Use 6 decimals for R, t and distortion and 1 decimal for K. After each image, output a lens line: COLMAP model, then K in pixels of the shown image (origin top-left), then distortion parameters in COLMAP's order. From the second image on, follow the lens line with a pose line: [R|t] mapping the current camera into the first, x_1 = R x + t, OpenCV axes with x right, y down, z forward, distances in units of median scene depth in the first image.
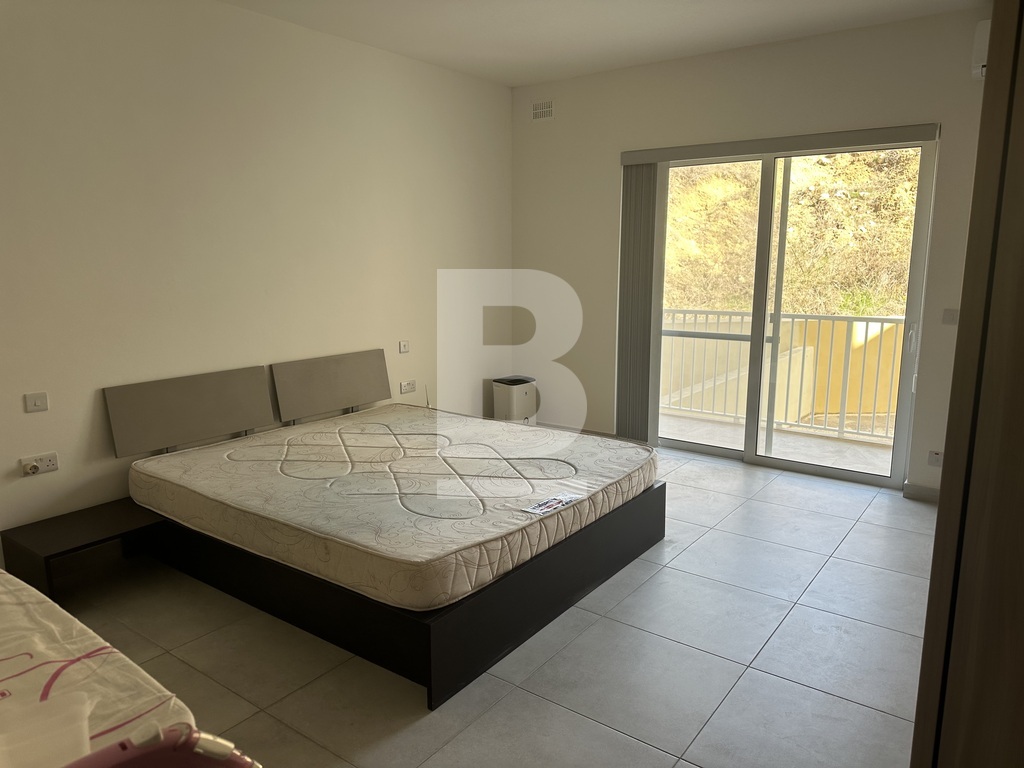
lens RADIAL K [[723.7, 0, 512.0], [0, 723.7, 384.0], [0, 0, 1]] dist [0.140512, -0.190080]
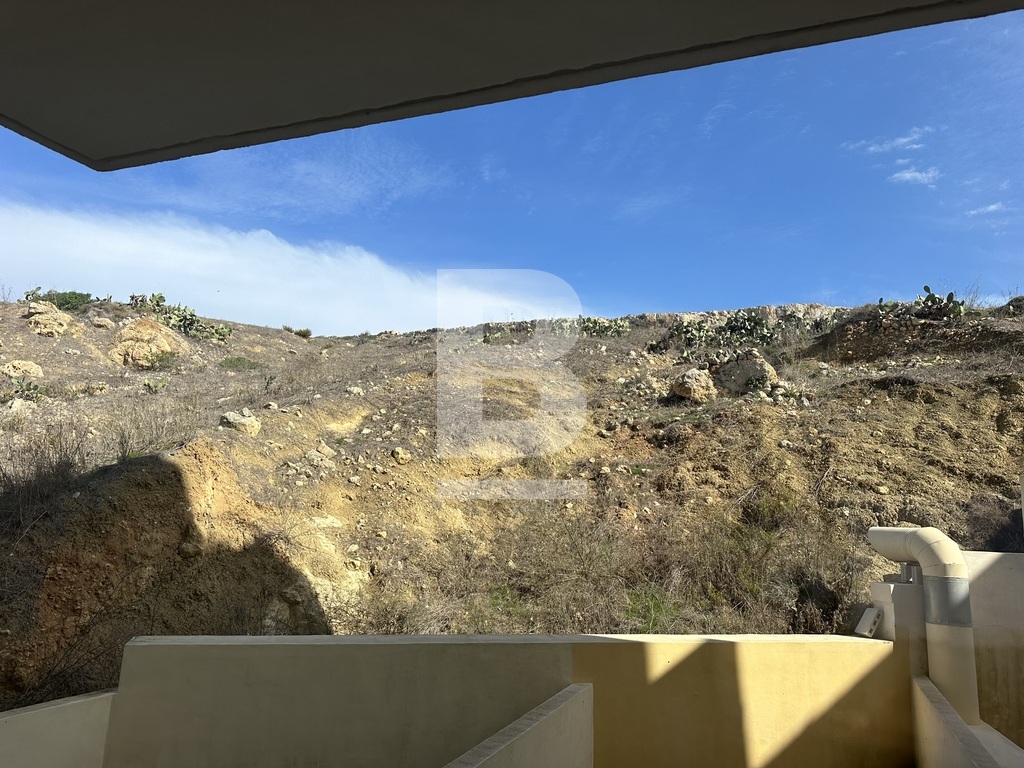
lens RADIAL K [[723.7, 0, 512.0], [0, 723.7, 384.0], [0, 0, 1]] dist [0.140512, -0.190080]
pose [[0.967288, 0.093525, 0.235814, 0.101400], [-0.005433, 0.936986, -0.349326, -0.046130], [-0.253624, 0.336617, 0.906843, 0.208748]]
